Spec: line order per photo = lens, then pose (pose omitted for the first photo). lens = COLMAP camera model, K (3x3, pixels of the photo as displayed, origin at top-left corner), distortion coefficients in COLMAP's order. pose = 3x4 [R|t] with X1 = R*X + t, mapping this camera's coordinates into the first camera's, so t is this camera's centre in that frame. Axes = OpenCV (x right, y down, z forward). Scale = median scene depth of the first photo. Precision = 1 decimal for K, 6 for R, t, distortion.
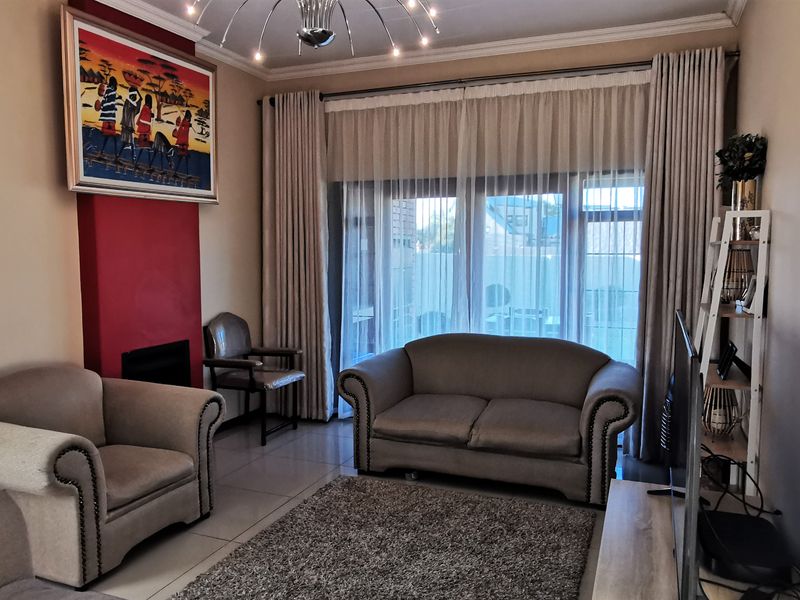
lens RADIAL K [[616.1, 0, 413.2], [0, 616.1, 311.1], [0, 0, 1]] dist [-0.008557, 0.011865]
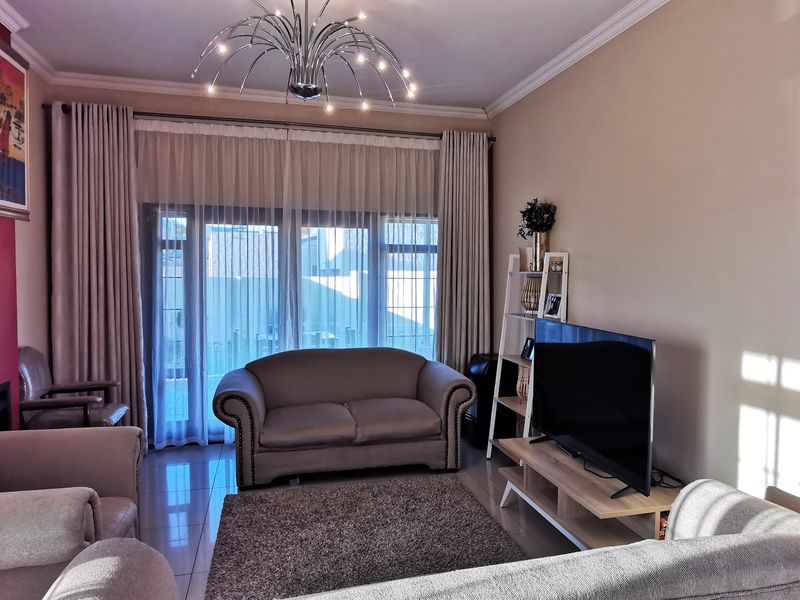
lens RADIAL K [[616.1, 0, 398.0], [0, 616.1, 314.9], [0, 0, 1]] dist [-0.008557, 0.011865]
pose [[0.795069, -0.037631, 0.605351, -0.475782], [0.052024, 0.998626, -0.006250, -0.010854], [-0.604284, 0.036462, 0.795934, 0.005108]]
